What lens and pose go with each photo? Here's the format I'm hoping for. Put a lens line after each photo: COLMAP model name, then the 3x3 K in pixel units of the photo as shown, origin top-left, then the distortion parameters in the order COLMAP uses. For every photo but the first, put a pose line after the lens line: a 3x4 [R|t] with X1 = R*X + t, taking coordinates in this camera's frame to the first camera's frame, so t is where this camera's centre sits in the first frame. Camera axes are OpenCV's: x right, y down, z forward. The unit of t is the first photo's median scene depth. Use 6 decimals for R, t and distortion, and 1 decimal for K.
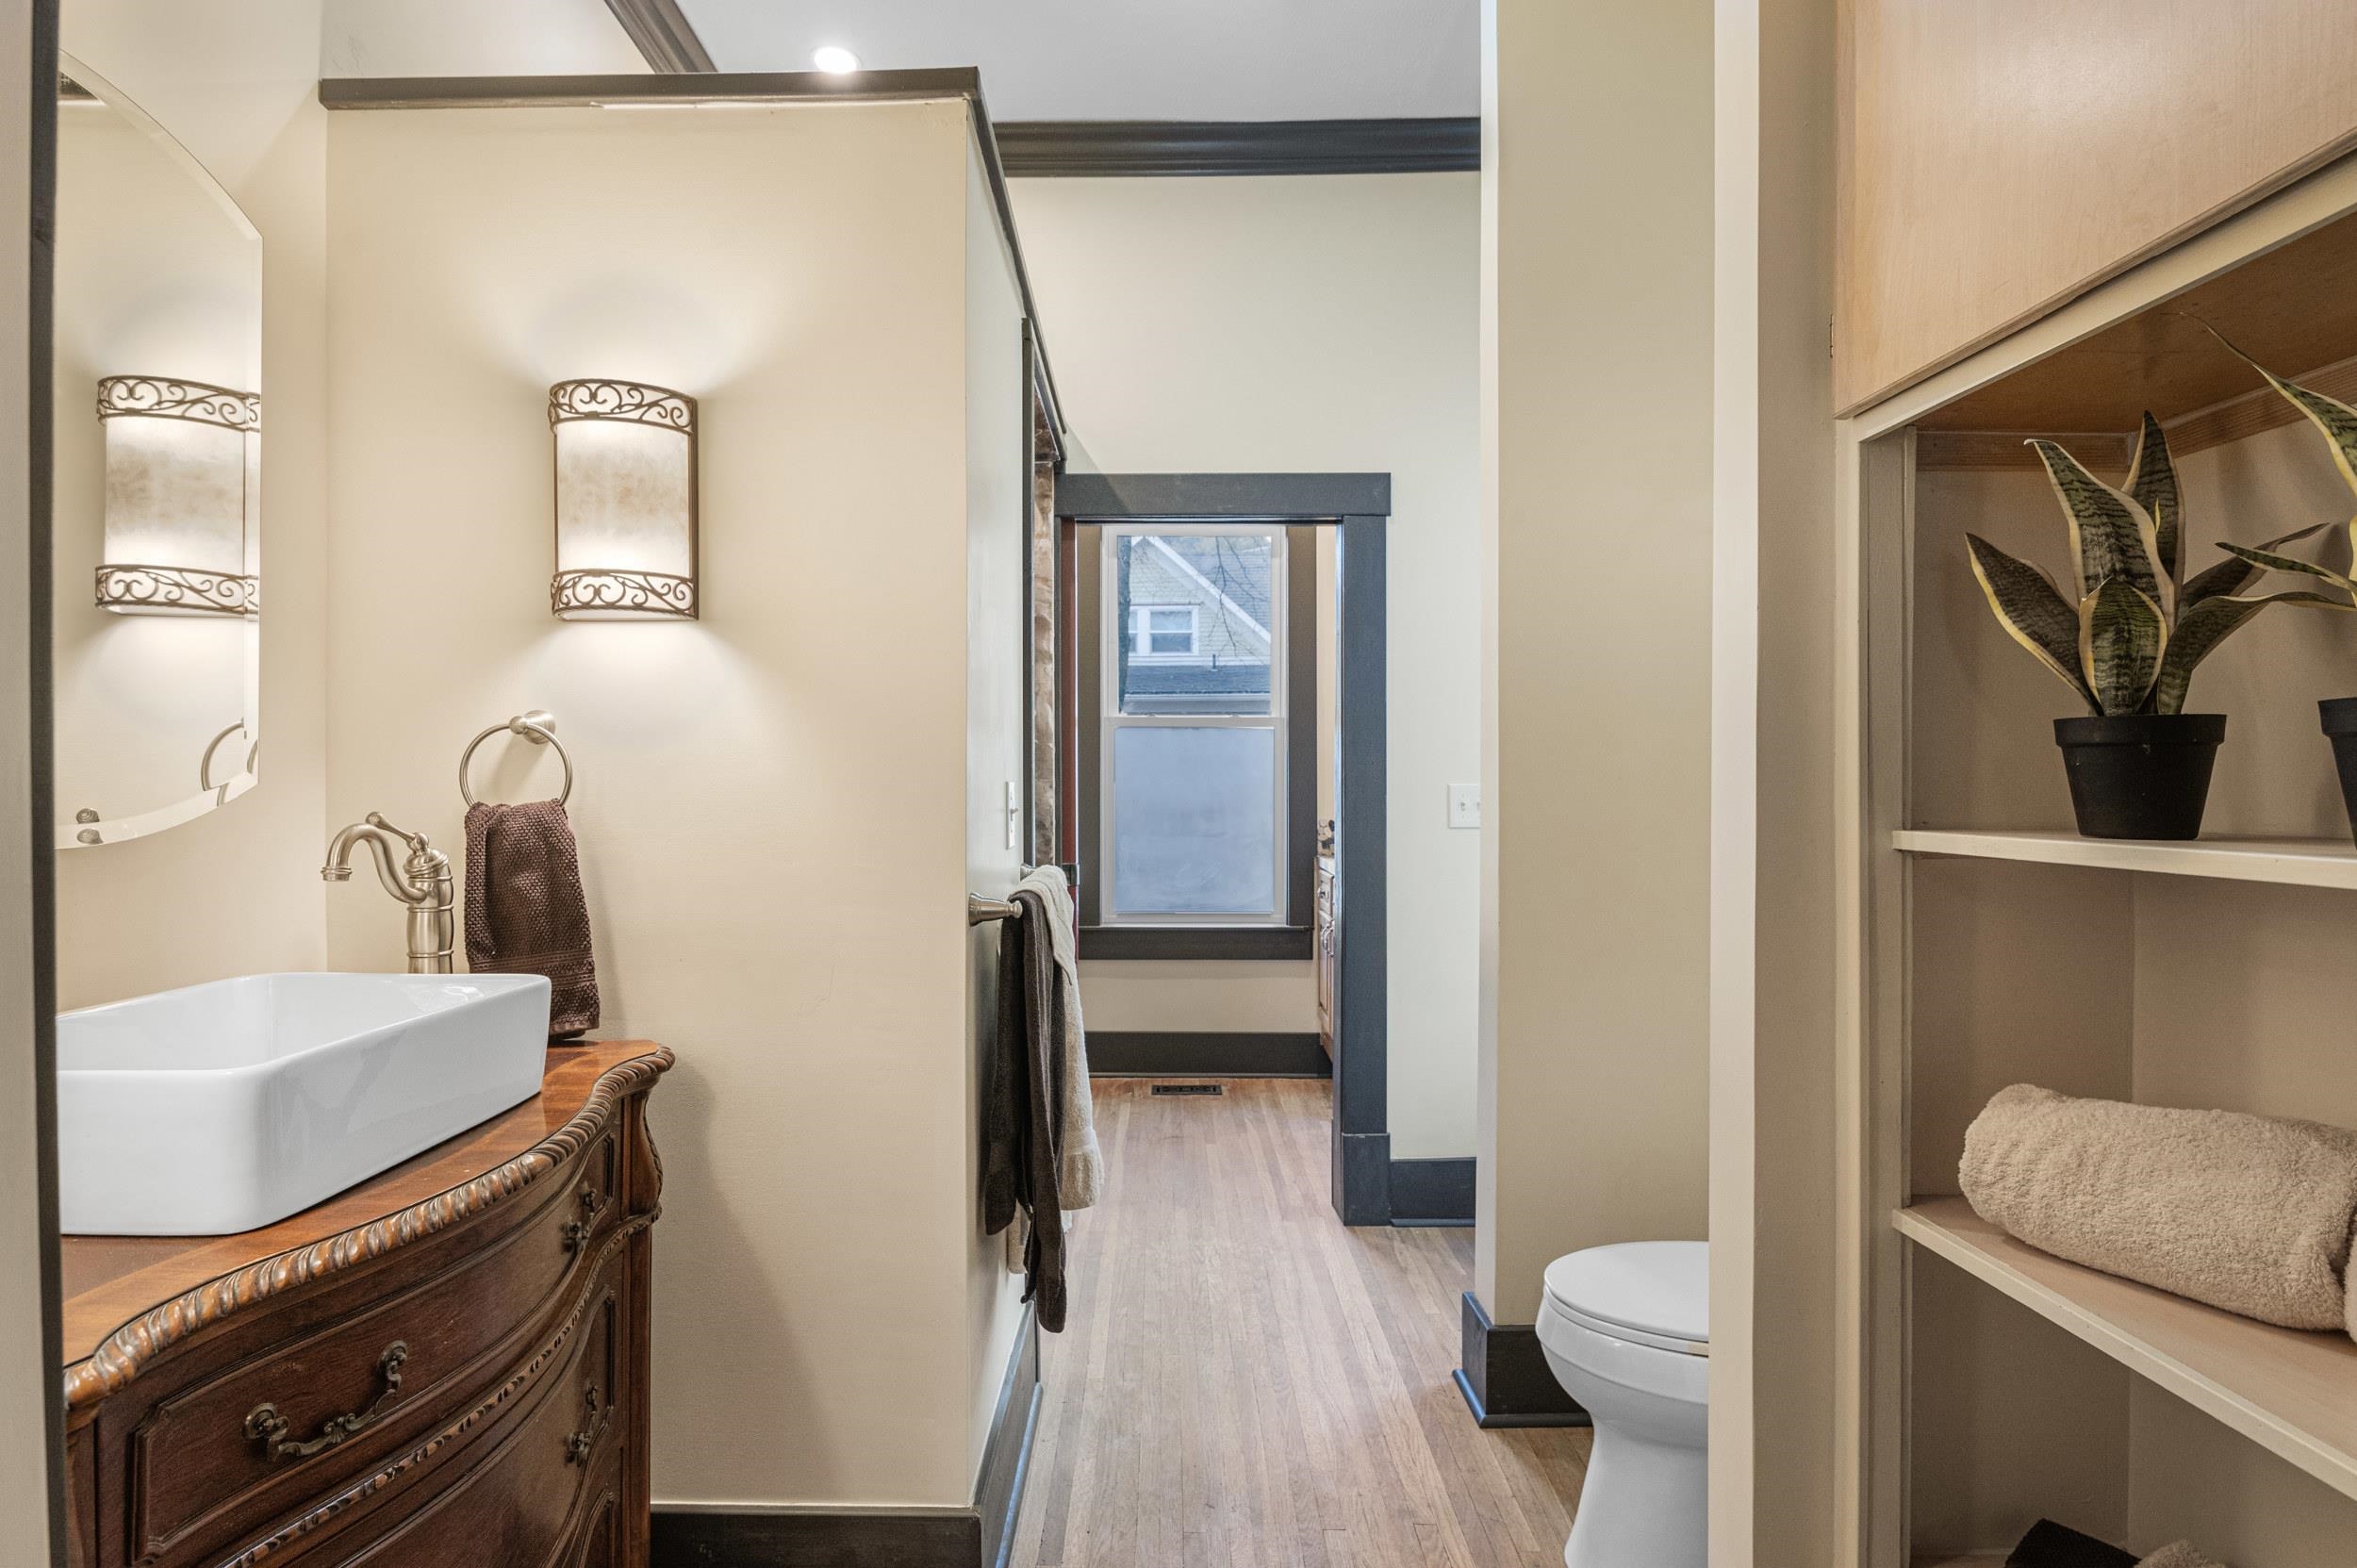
lens RADIAL K [[1185.3, 0, 1170.6], [0, 1185.3, 792.7], [0, 0, 1]] dist [-0.002803, -0.000664]
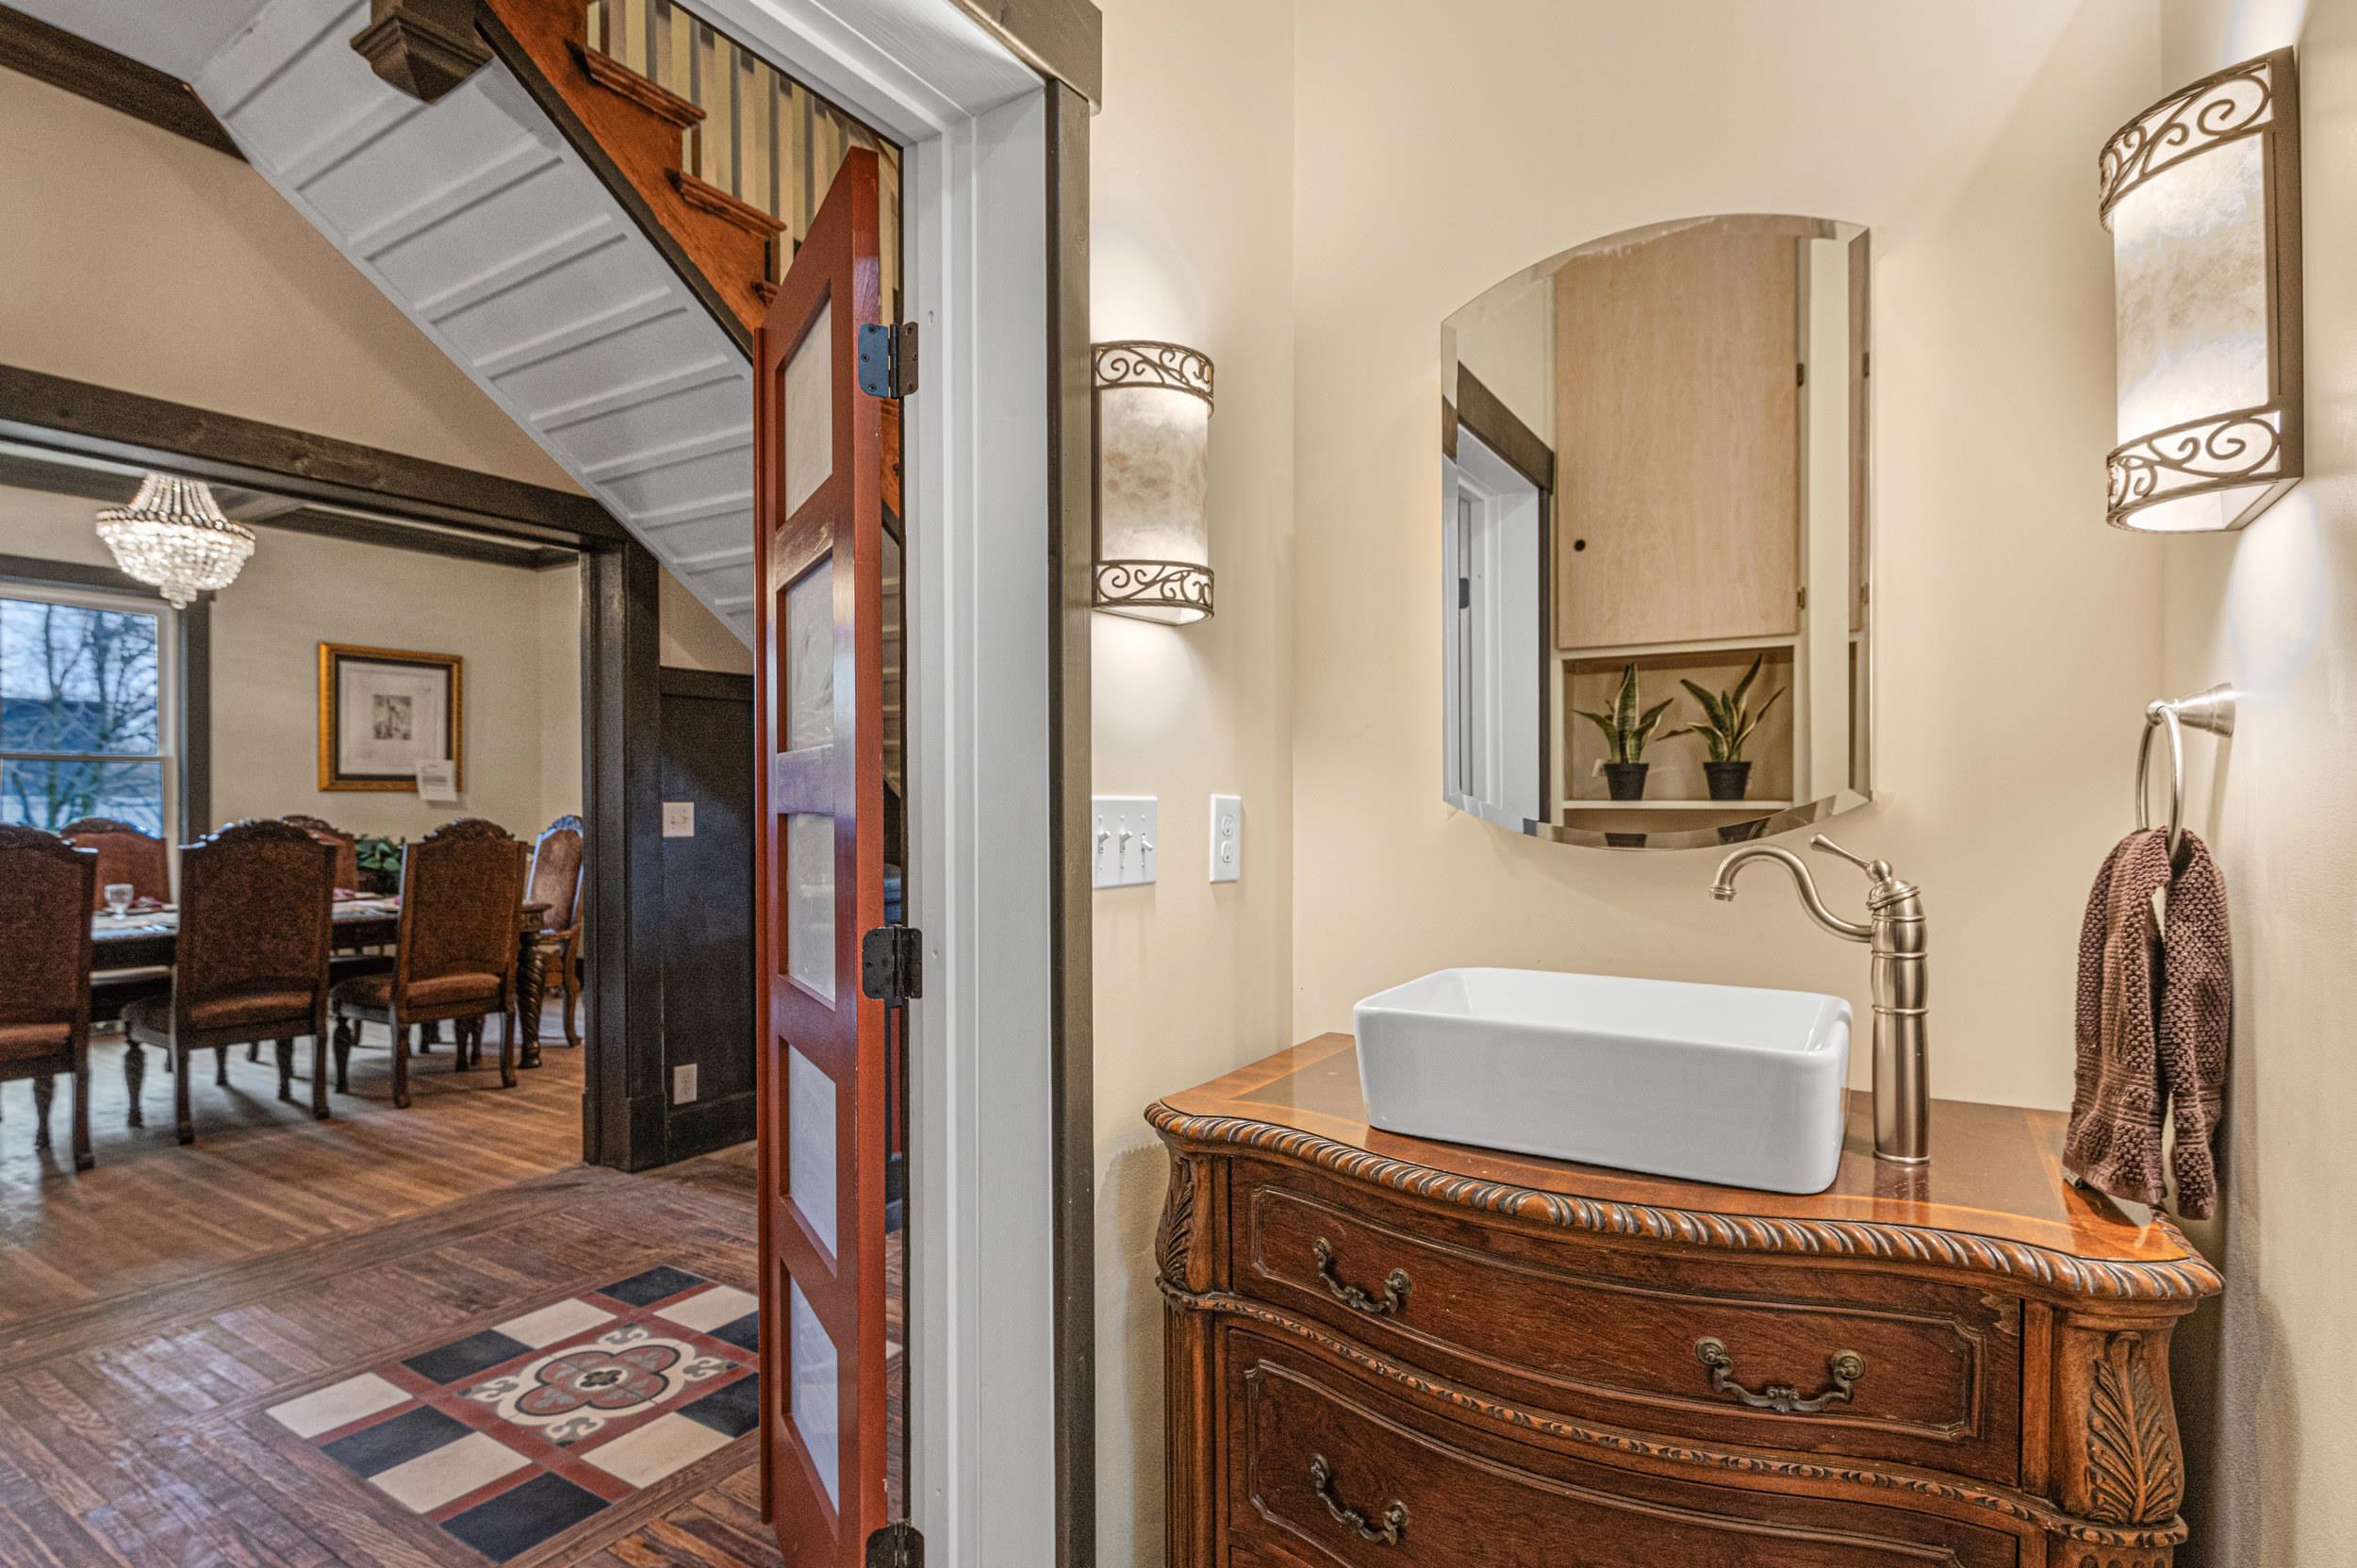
lens RADIAL K [[1185.3, 0, 1174.7], [0, 1185.3, 797.5], [0, 0, 1]] dist [-0.002803, -0.000664]
pose [[-0.541648, -0.002455, -0.840602, 0.363337], [0.003995, 0.999977, -0.005495, -0.008406], [0.840596, -0.006334, -0.541626, 1.090052]]
